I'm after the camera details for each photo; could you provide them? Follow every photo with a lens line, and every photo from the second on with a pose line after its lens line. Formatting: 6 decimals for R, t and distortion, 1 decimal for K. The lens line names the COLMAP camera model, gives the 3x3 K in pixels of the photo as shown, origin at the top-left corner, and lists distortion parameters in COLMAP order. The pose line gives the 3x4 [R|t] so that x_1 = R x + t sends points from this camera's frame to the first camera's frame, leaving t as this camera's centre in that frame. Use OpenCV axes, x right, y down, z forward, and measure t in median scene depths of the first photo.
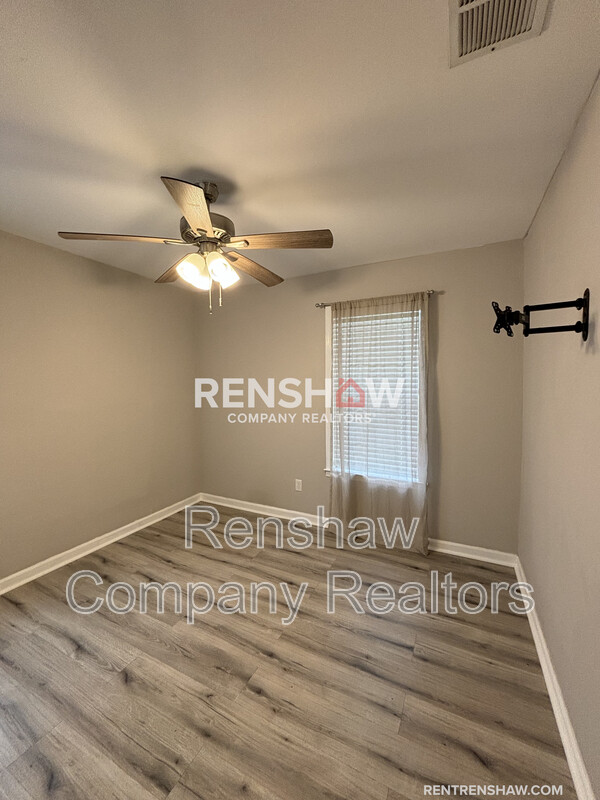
lens RADIAL K [[323.9, 0, 295.2], [0, 323.9, 399.8], [0, 0, 1]] dist [0.003462, -0.000031]
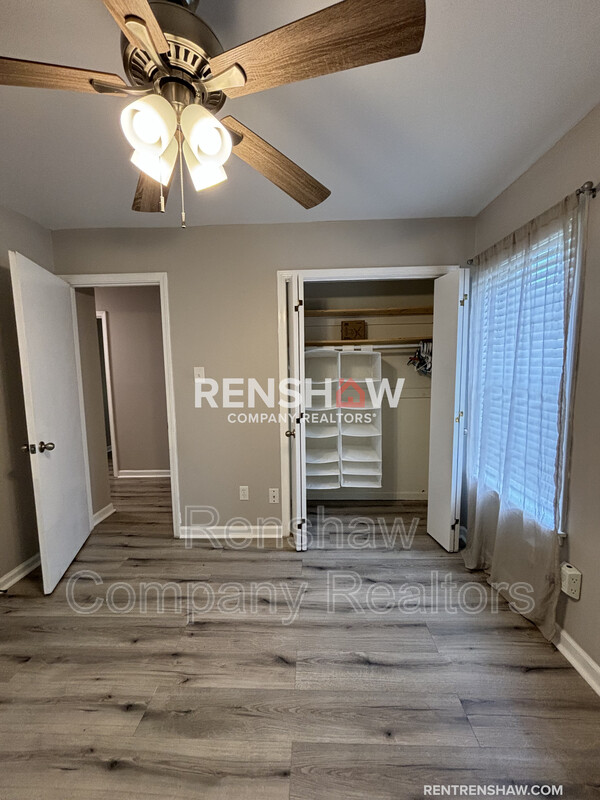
lens RADIAL K [[323.9, 0, 295.2], [0, 323.9, 399.8], [0, 0, 1]] dist [0.003462, -0.000031]
pose [[-0.907171, 0.065128, -0.415691, -0.180542], [-0.004073, 0.986542, 0.163455, -0.063688], [0.420743, 0.149974, -0.894697, 1.606017]]
